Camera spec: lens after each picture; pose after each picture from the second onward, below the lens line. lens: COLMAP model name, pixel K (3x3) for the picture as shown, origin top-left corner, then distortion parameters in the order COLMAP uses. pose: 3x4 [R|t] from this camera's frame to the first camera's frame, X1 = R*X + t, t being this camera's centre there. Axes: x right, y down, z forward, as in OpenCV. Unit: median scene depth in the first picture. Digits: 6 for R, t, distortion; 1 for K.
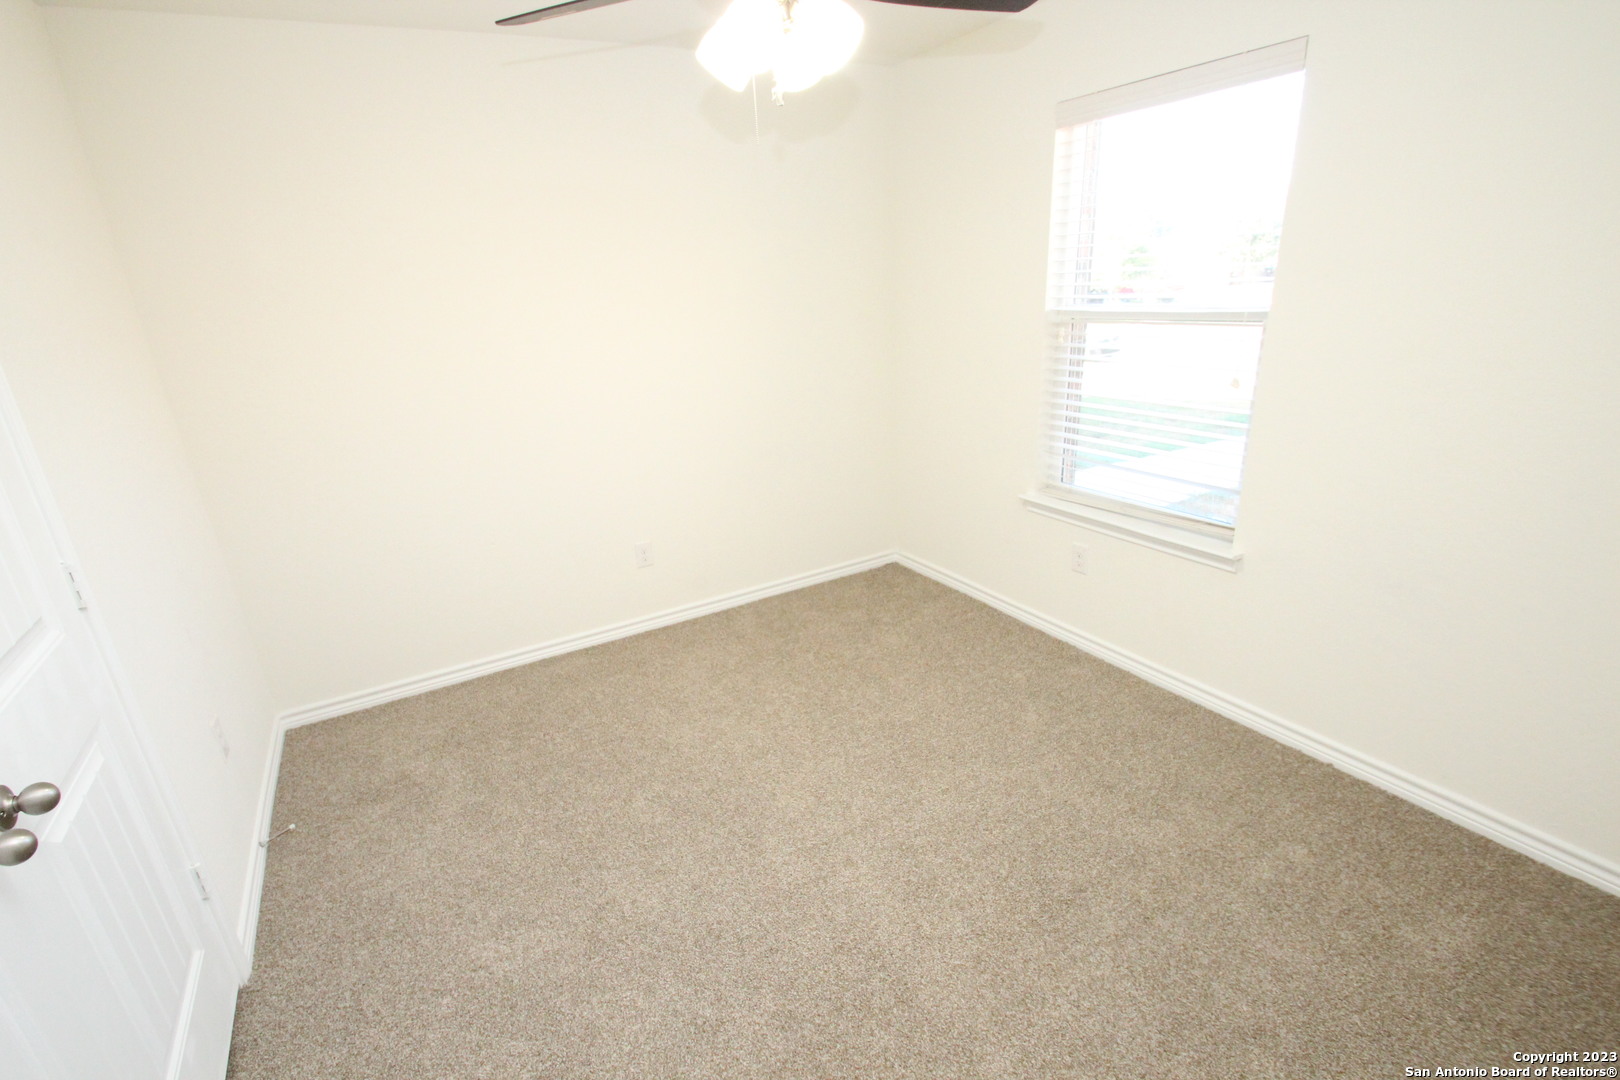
lens RADIAL K [[750.0, 0, 787.7], [0, 750.0, 564.2], [0, 0, 1]] dist [0.011010, -0.015462]
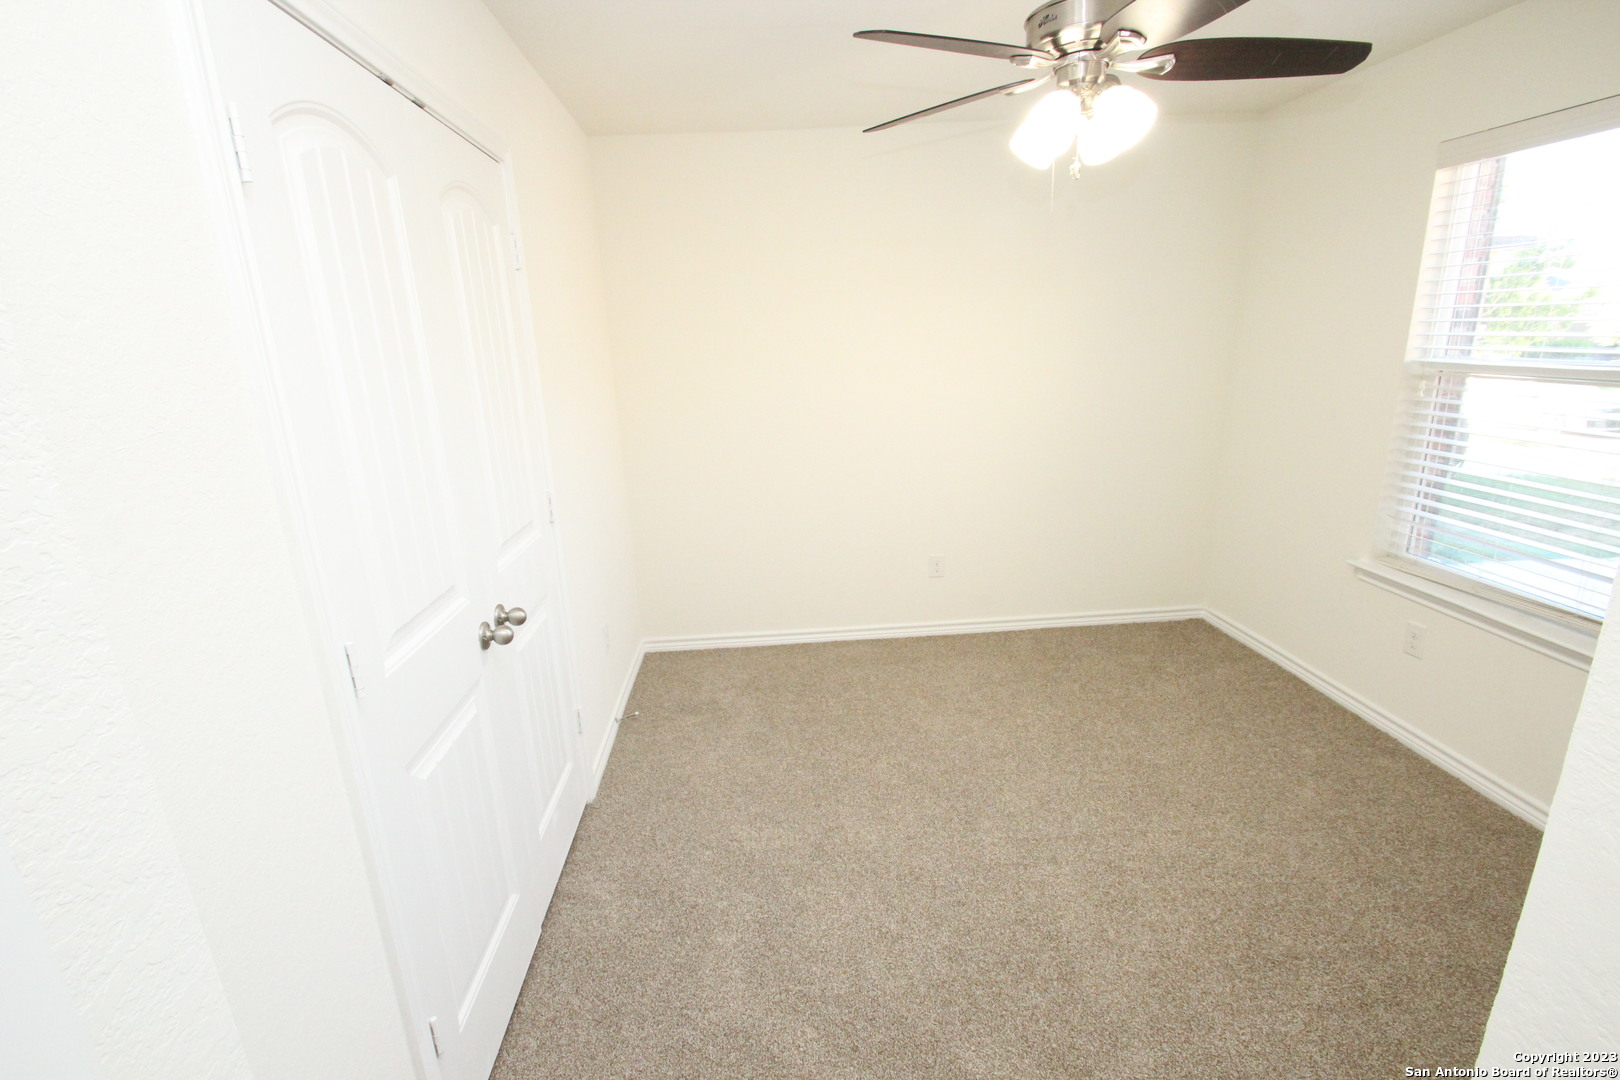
lens RADIAL K [[751.8, 0, 780.9], [0, 751.8, 568.1], [0, 0, 1]] dist [-0.000925, -0.011539]
pose [[0.891327, 0.149146, -0.428126, 0.103665], [-0.168186, 0.985732, -0.006751, 0.046831], [0.421010, 0.078022, 0.903694, -0.126293]]
